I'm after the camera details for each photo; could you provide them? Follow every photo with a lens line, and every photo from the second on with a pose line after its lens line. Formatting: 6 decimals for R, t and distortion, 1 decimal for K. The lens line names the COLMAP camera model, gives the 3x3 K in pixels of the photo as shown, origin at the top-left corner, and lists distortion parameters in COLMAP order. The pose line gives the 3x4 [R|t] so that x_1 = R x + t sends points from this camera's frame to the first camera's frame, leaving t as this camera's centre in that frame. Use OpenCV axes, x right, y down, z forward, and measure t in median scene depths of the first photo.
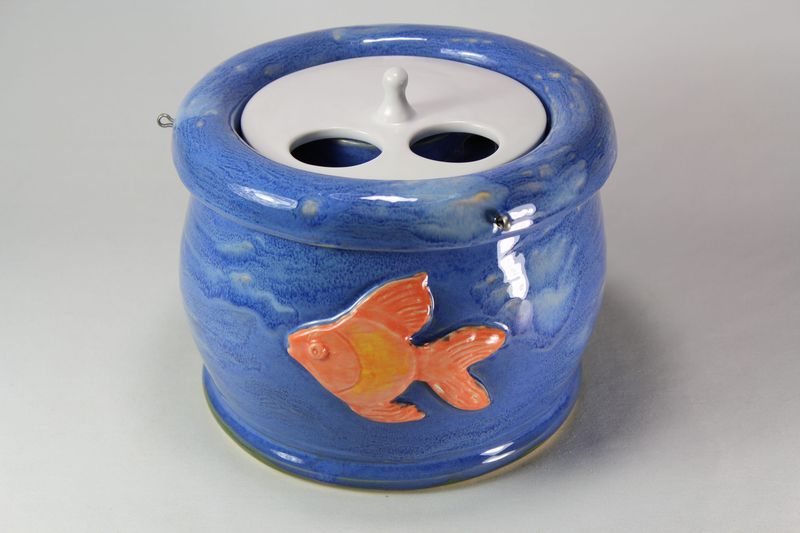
lens RADIAL K [[1907.4, 0, 400.0], [0, 1907.4, 266.5], [0, 0, 1]] dist [0.012128, -0.088460]
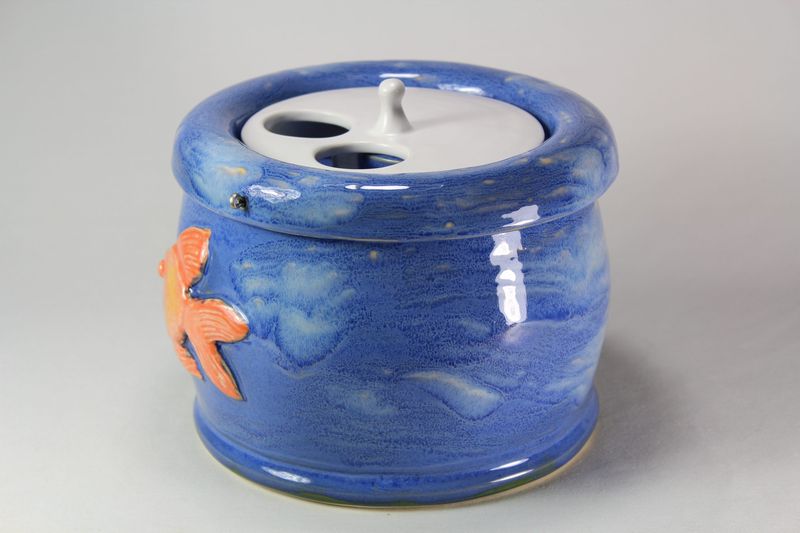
lens RADIAL K [[1907.4, 0, 400.0], [0, 1907.4, 266.5], [0, 0, 1]] dist [0.012128, -0.088460]
pose [[0.412684, 0.342463, -0.844044, 0.908247], [-0.461212, 0.877628, 0.130586, -0.157303], [0.785478, 0.335393, 0.520131, 0.546871]]
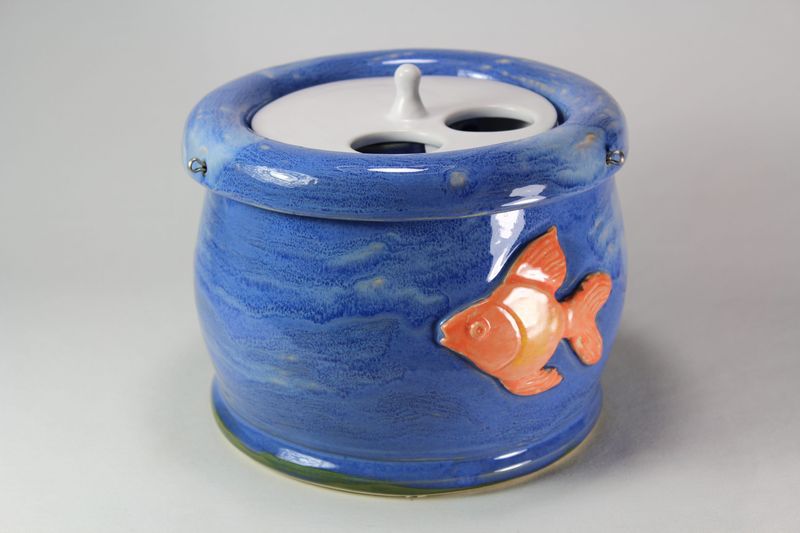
lens RADIAL K [[1907.4, 0, 400.0], [0, 1907.4, 266.5], [0, 0, 1]] dist [0.012128, -0.088460]
pose [[0.830283, -0.209079, 0.516640, -0.569423], [0.291511, 0.952975, -0.082823, 0.081737], [-0.475028, 0.219372, 0.852188, 0.183249]]
